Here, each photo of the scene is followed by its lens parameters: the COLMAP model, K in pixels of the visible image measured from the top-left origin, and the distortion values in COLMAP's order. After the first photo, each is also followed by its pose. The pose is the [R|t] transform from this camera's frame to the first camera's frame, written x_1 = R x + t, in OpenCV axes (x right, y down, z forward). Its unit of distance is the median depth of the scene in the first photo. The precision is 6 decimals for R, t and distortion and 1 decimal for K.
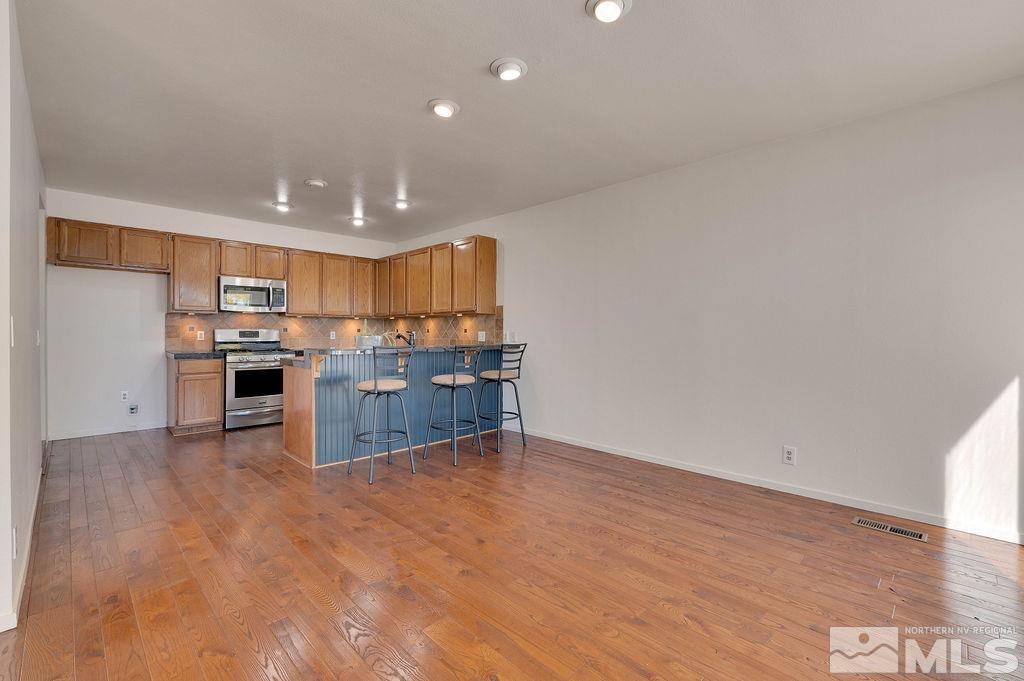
lens RADIAL K [[442.8, 0, 521.8], [0, 442.8, 336.5], [0, 0, 1]] dist [0.000261, 0.000138]
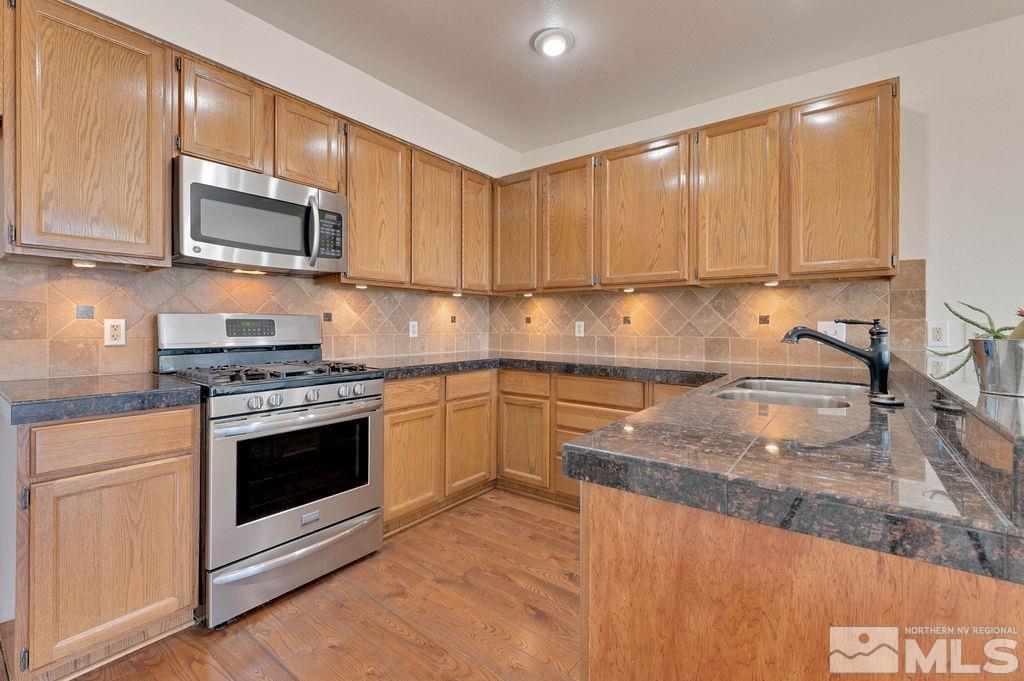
lens RADIAL K [[452.5, 0, 526.2], [0, 452.5, 324.8], [0, 0, 1]] dist [0.001109, 0.000283]
pose [[0.989859, 0.000517, 0.142056, -0.465202], [0.000214, 0.999987, -0.005130, -0.005712], [-0.142057, 0.005108, 0.989845, 0.615978]]
